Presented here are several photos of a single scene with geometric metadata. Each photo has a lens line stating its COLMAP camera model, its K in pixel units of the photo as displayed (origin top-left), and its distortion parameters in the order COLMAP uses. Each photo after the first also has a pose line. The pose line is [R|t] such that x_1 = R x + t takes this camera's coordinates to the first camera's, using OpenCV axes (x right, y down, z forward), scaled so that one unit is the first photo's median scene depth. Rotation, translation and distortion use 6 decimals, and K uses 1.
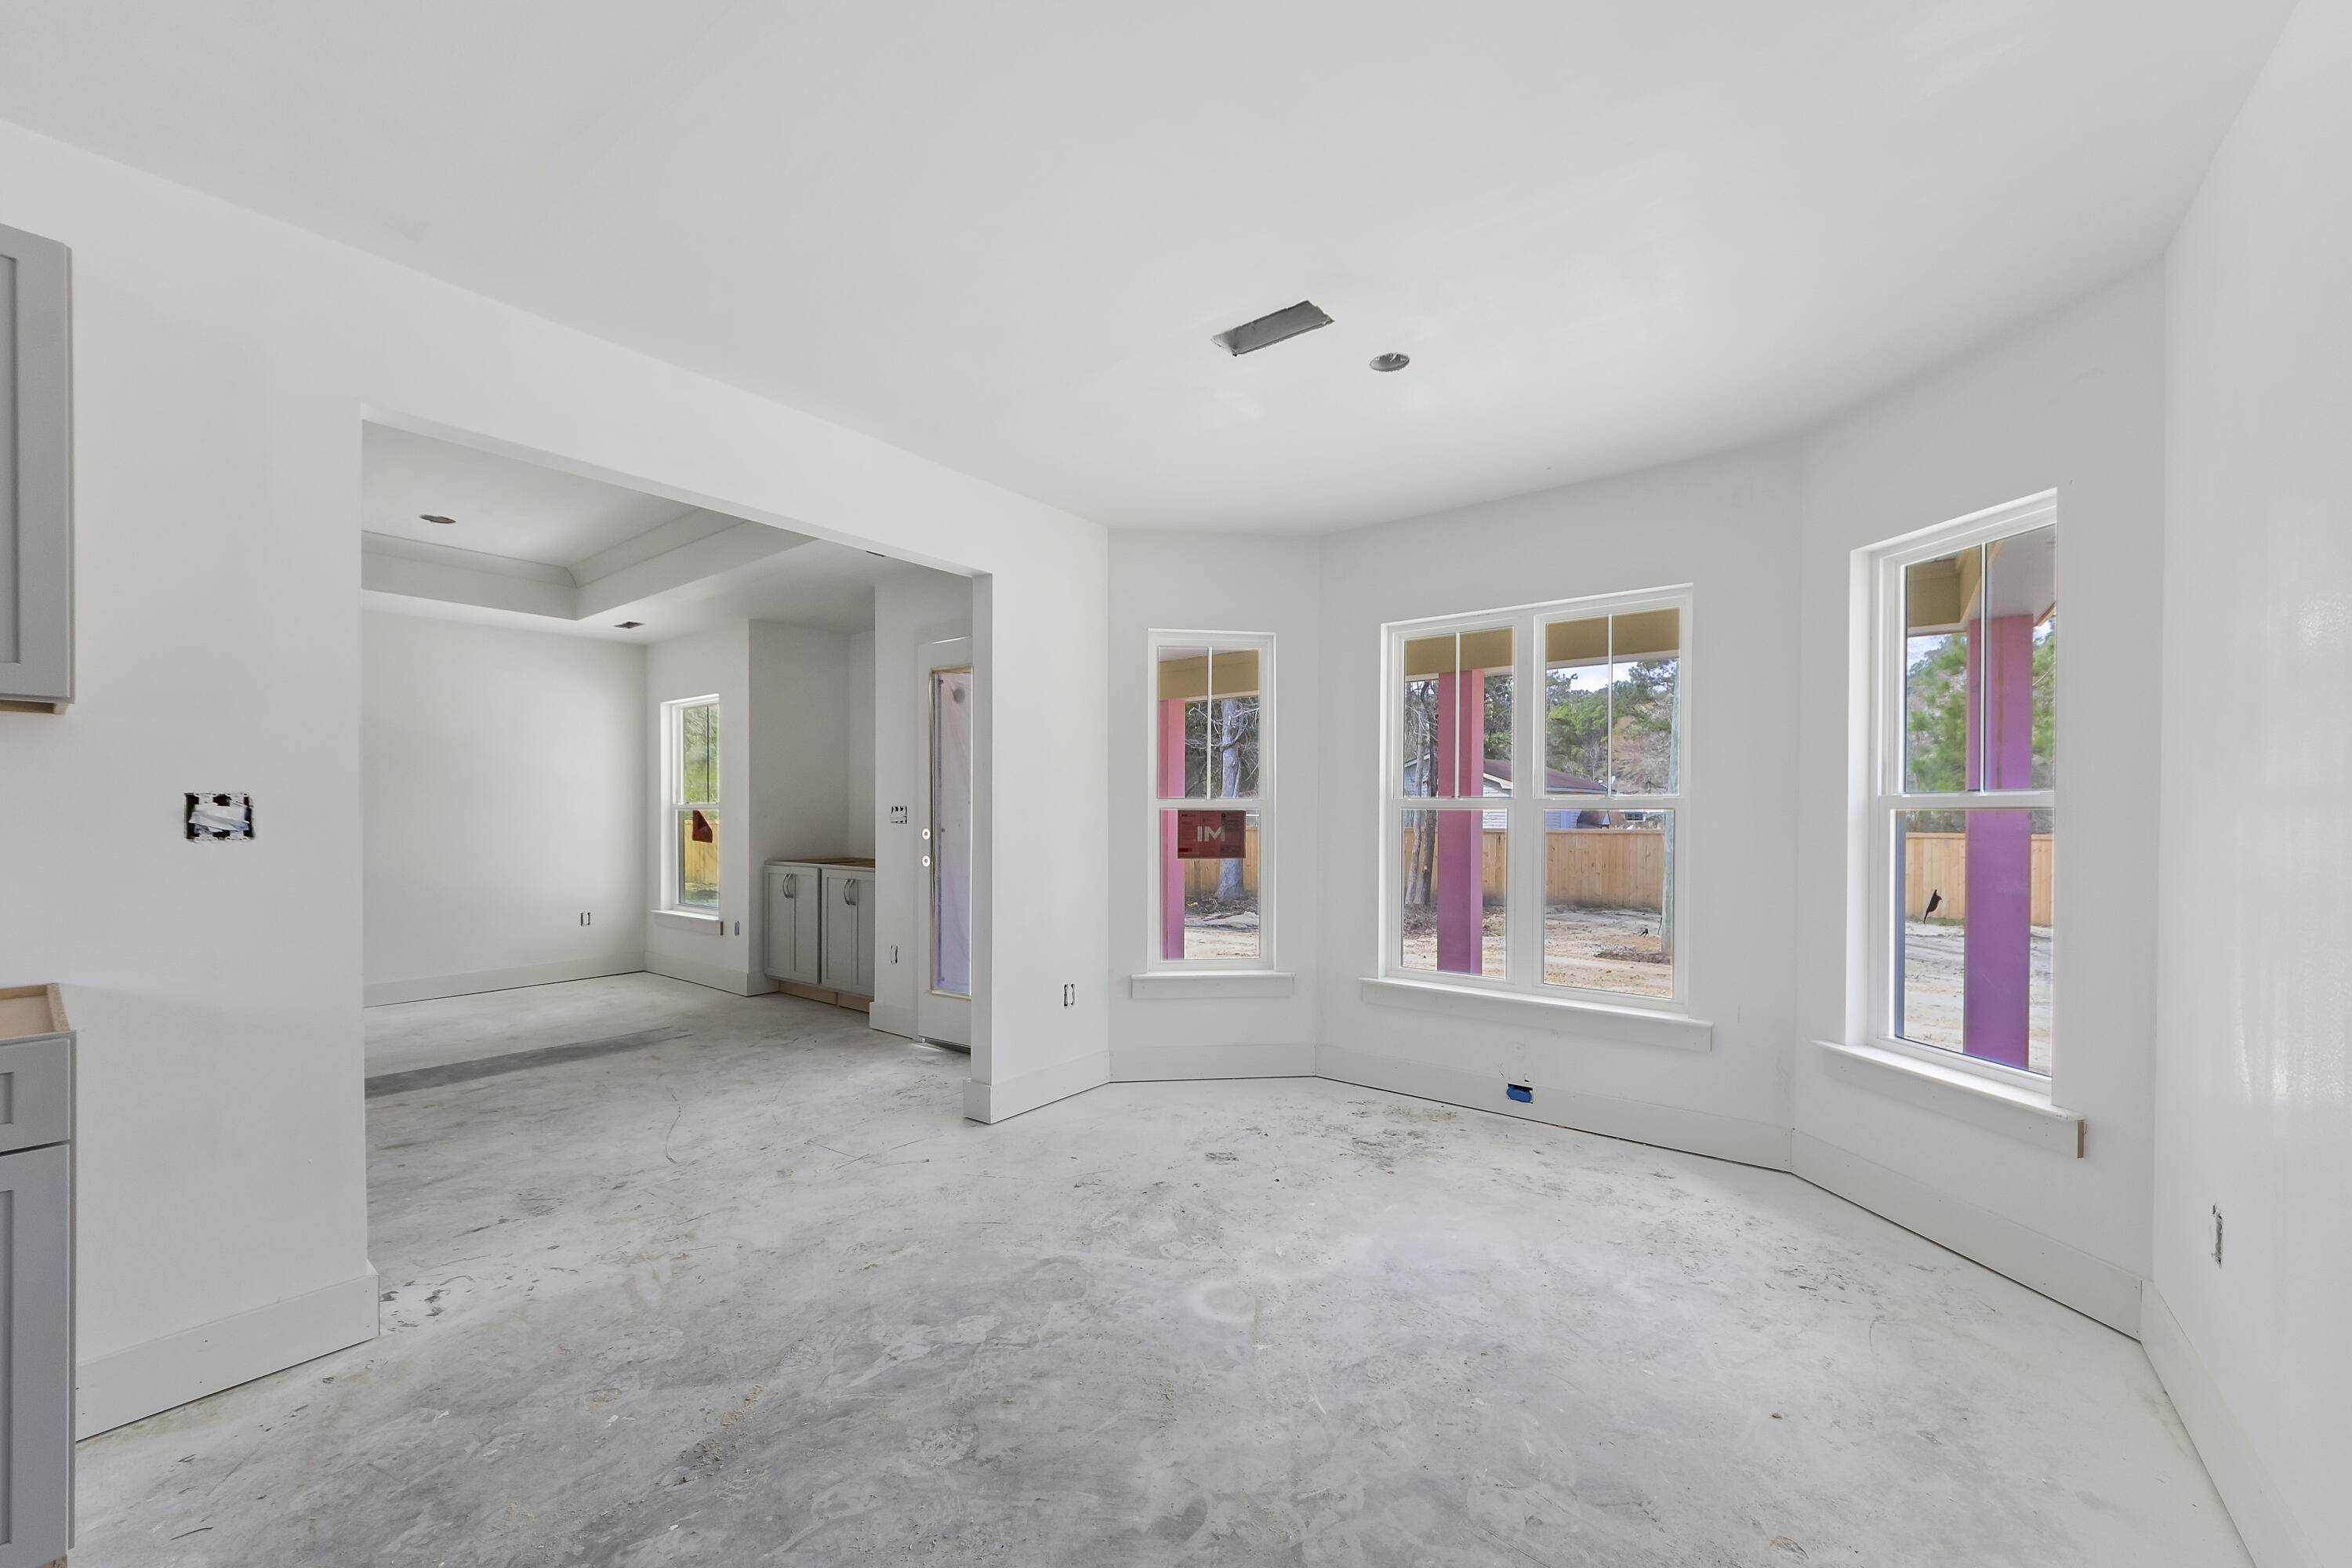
lens RADIAL K [[897.7, 0, 1195.0], [0, 897.7, 799.5], [0, 0, 1]] dist [0.004063, -0.001868]
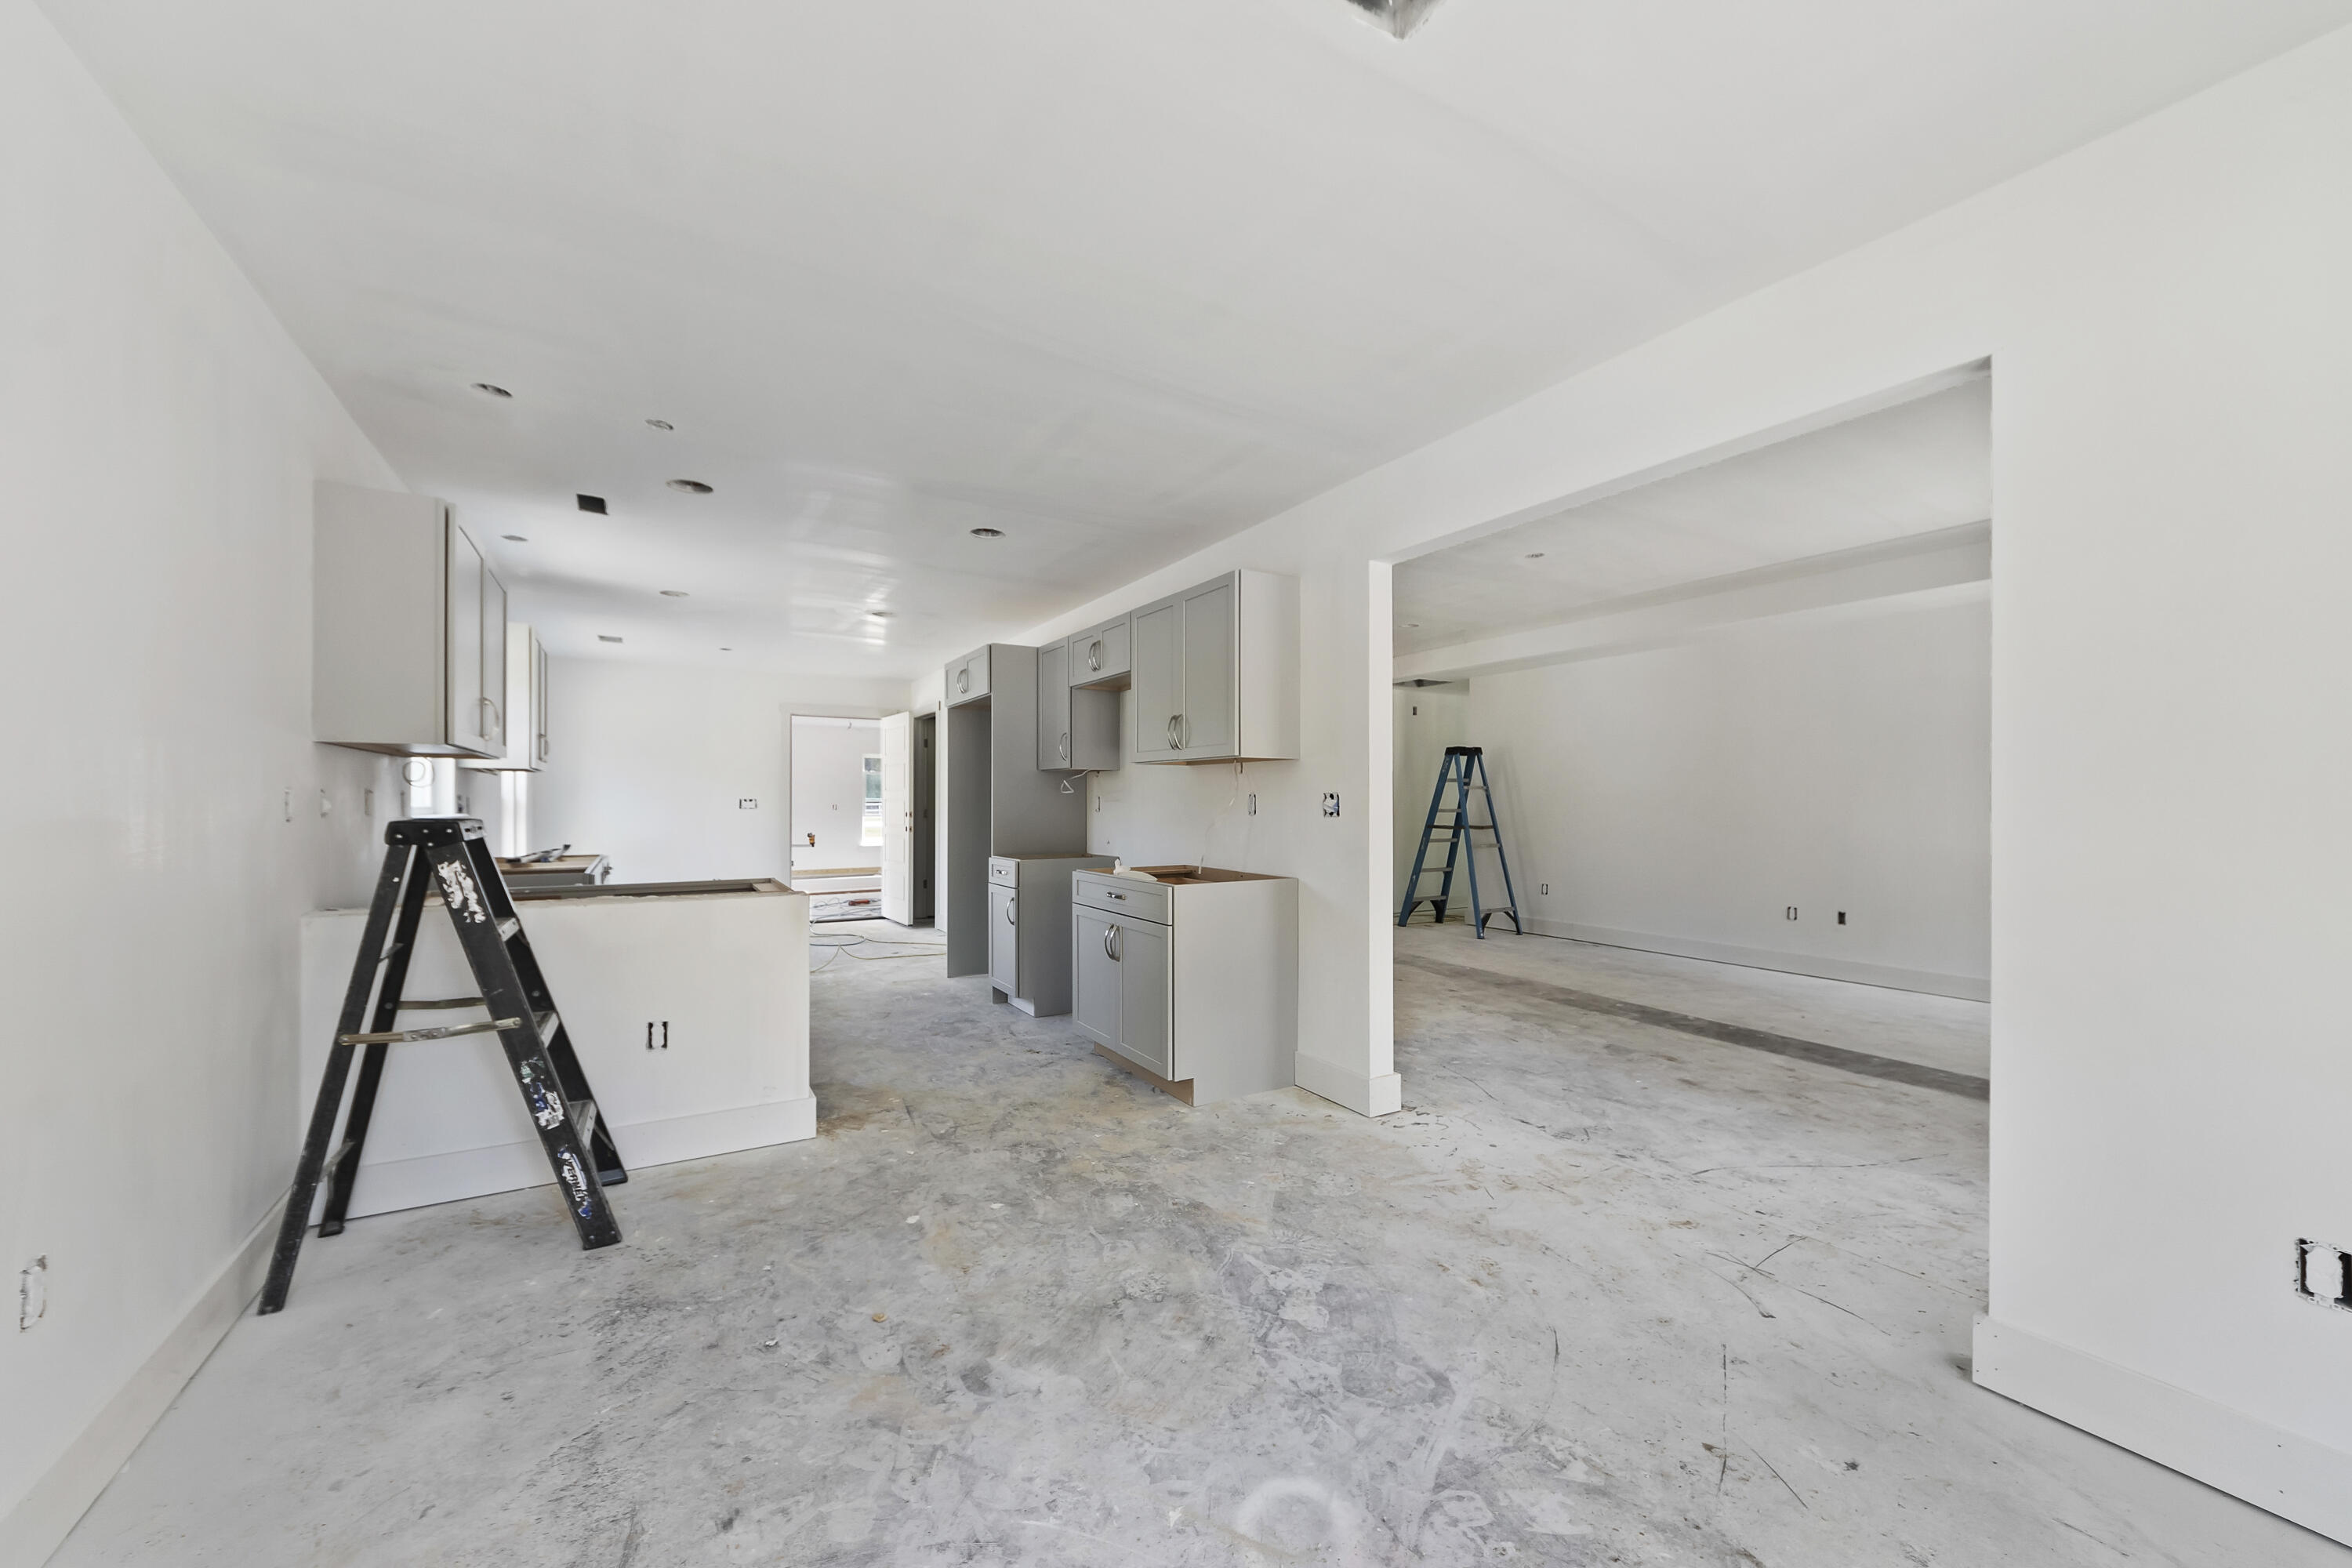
lens RADIAL K [[897.7, 0, 1161.2], [0, 897.7, 797.2], [0, 0, 1]] dist [0.004063, -0.001868]
pose [[-0.378958, -0.005041, -0.925400, 0.642208], [0.008097, 0.999929, -0.008763, 0.015786], [0.925378, -0.010814, -0.378890, 1.064480]]
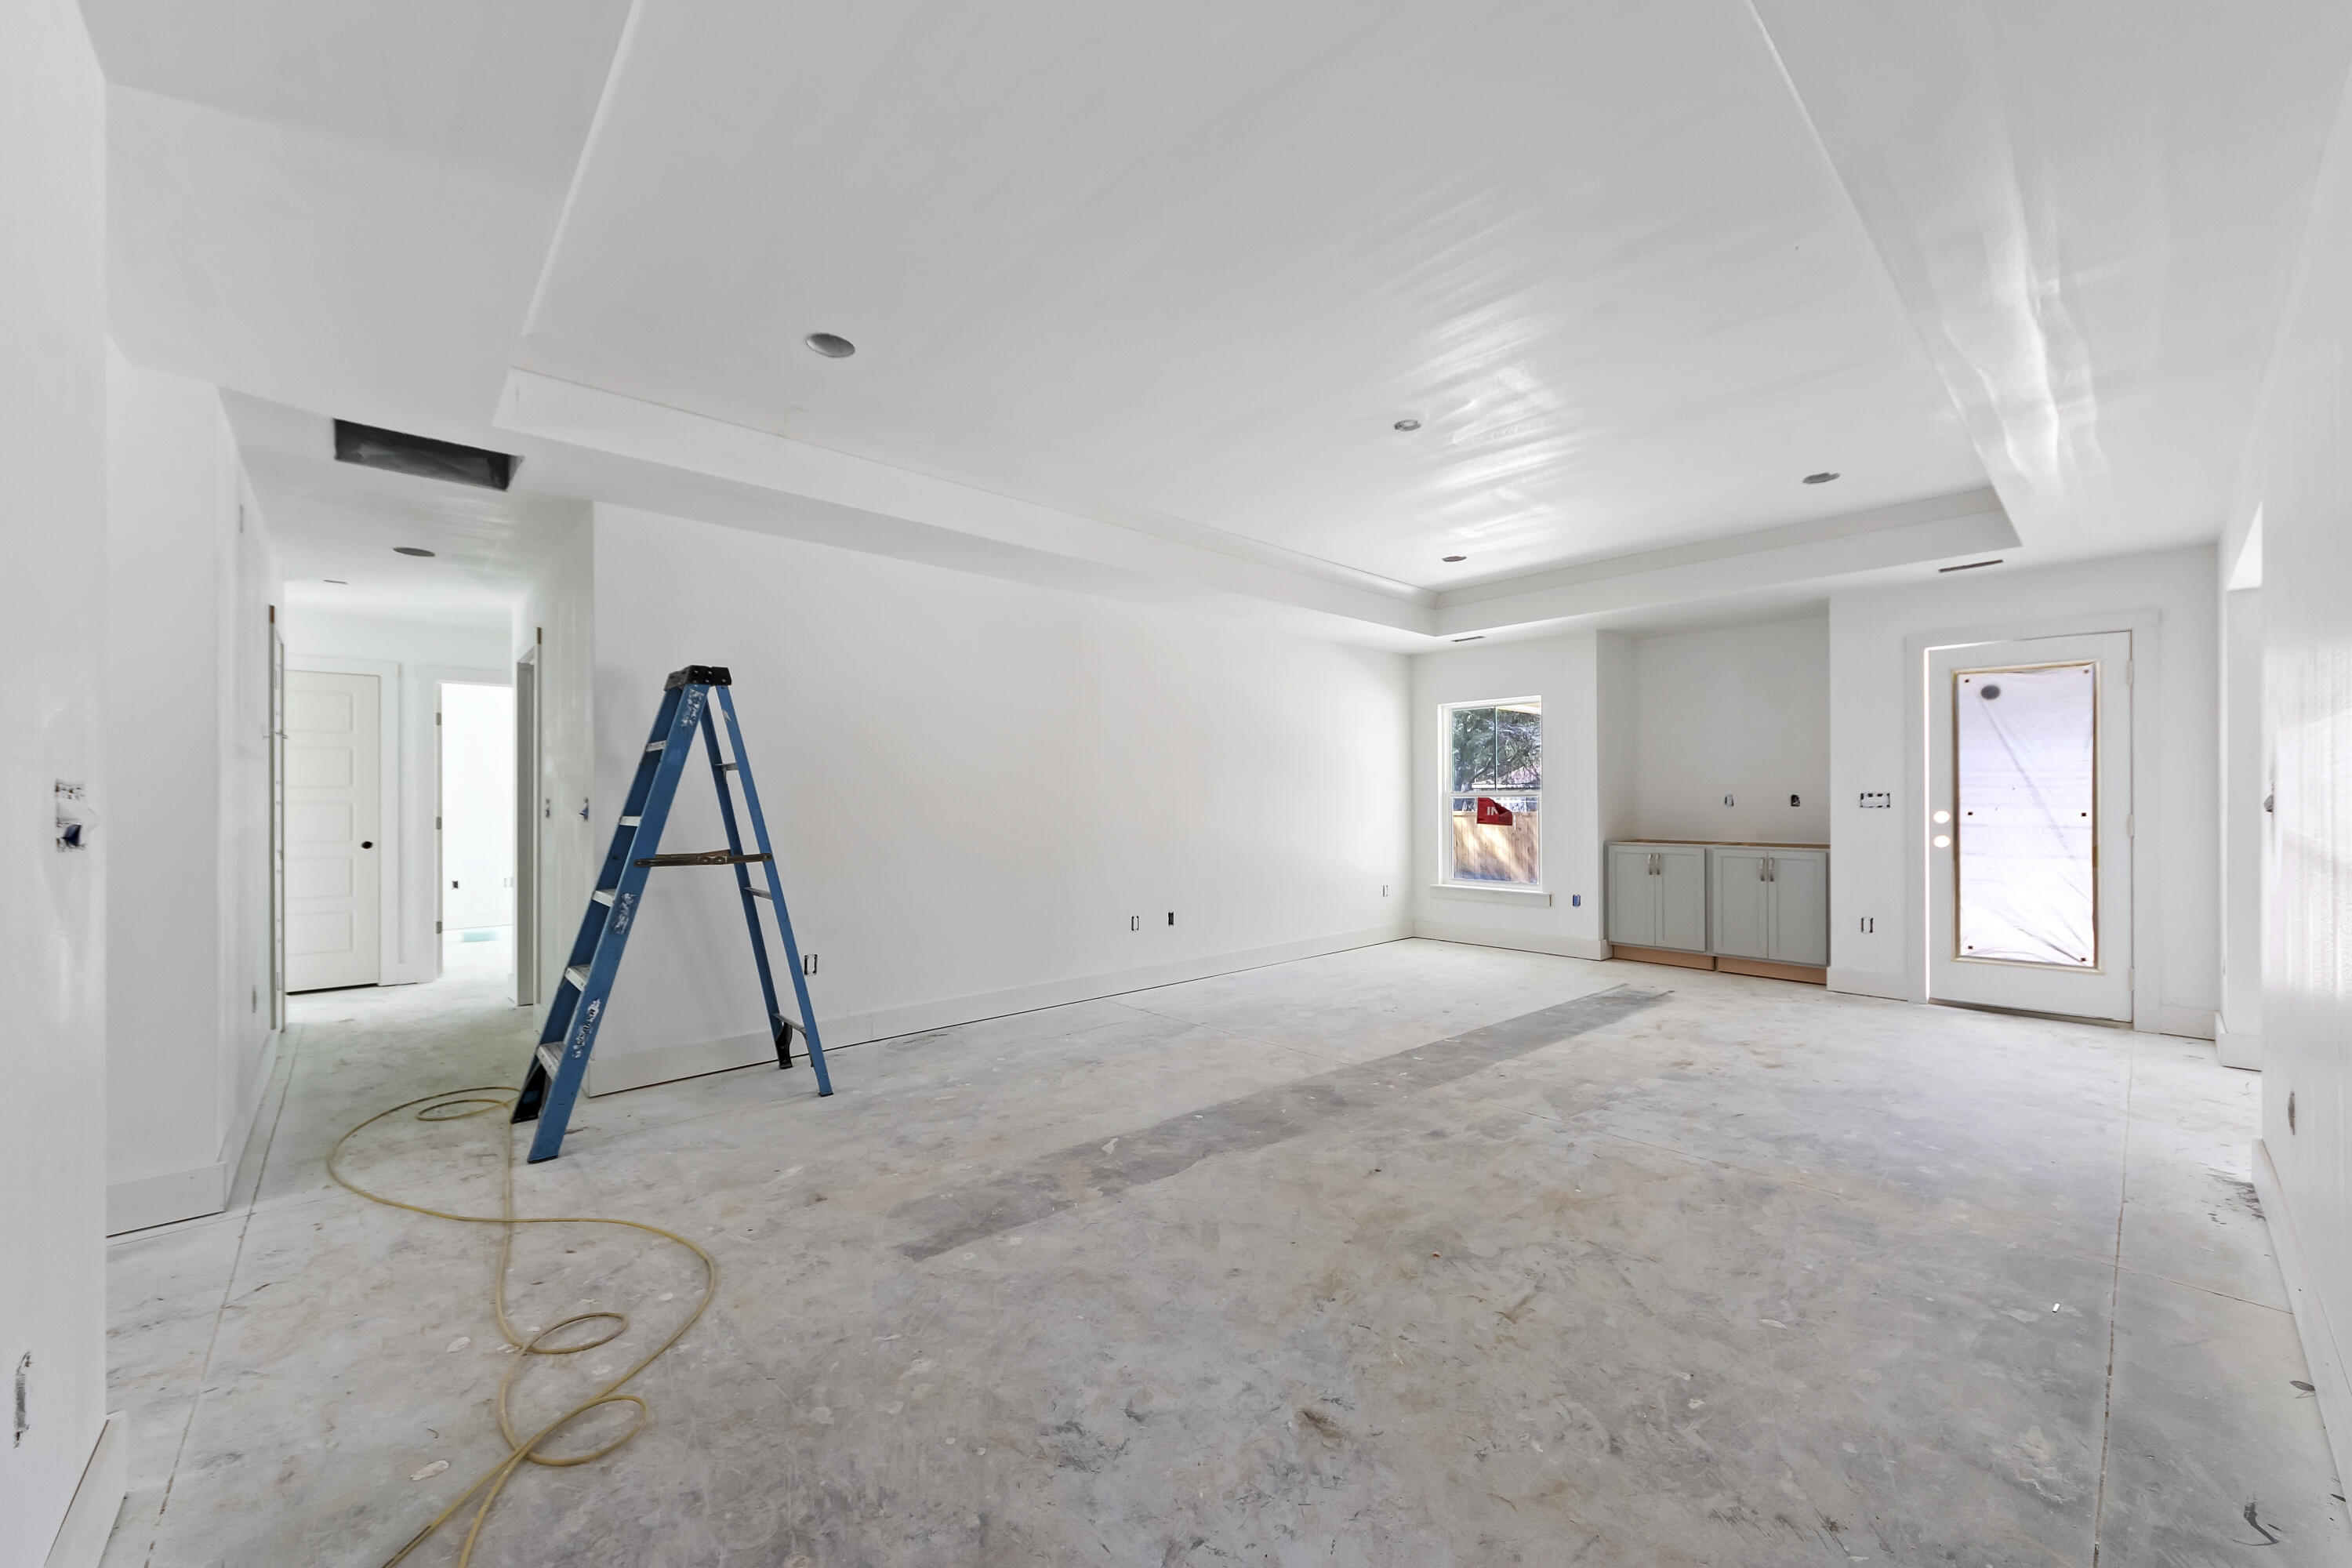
lens RADIAL K [[897.7, 0, 1190.4], [0, 897.7, 790.7], [0, 0, 1]] dist [0.004063, -0.001868]
pose [[0.986756, -0.003035, -0.162180, -1.939812], [0.003532, 0.999990, 0.002778, 0.000273], [0.162170, -0.003314, 0.986757, -0.459328]]
